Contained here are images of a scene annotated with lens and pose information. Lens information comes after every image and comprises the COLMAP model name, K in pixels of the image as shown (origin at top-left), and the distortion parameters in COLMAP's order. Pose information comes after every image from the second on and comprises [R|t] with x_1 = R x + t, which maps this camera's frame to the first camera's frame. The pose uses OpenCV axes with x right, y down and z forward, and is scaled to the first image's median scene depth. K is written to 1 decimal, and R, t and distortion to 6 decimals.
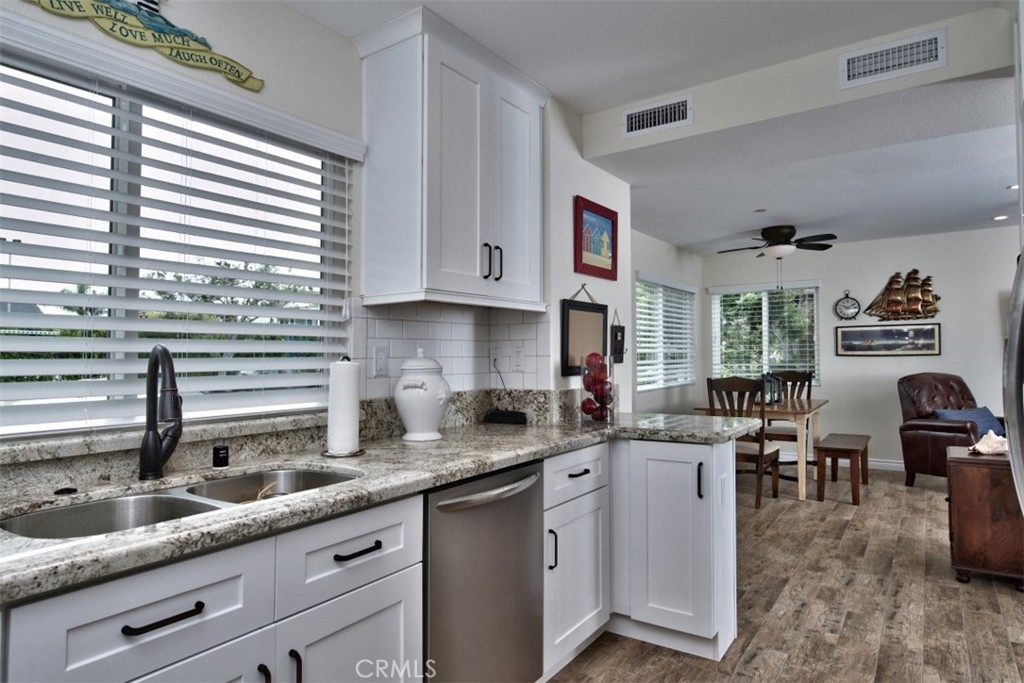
lens RADIAL K [[605.7, 0, 512.0], [0, 605.7, 341.5], [0, 0, 1]] dist [-0.020254, -0.000373]
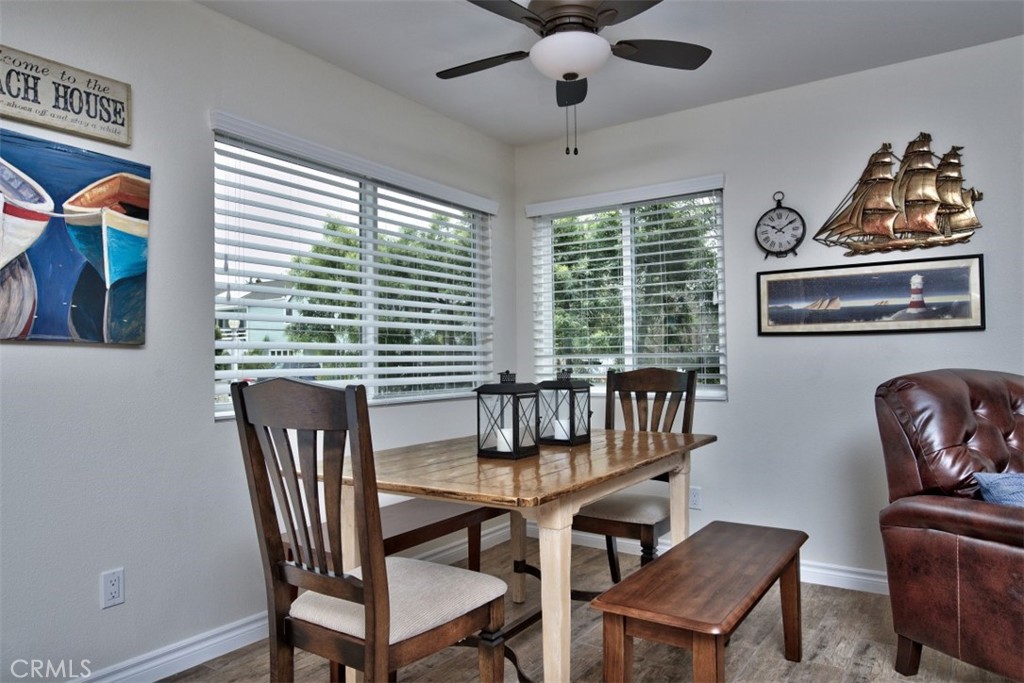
lens RADIAL K [[678.5, 0, 527.0], [0, 678.5, 342.6], [0, 0, 1]] dist [0.003215, 0.000575]
pose [[0.999043, 0.000022, 0.043731, 0.368341], [0.000083, 0.999997, -0.002396, 0.033254], [-0.043731, 0.002398, 0.999040, 0.529426]]
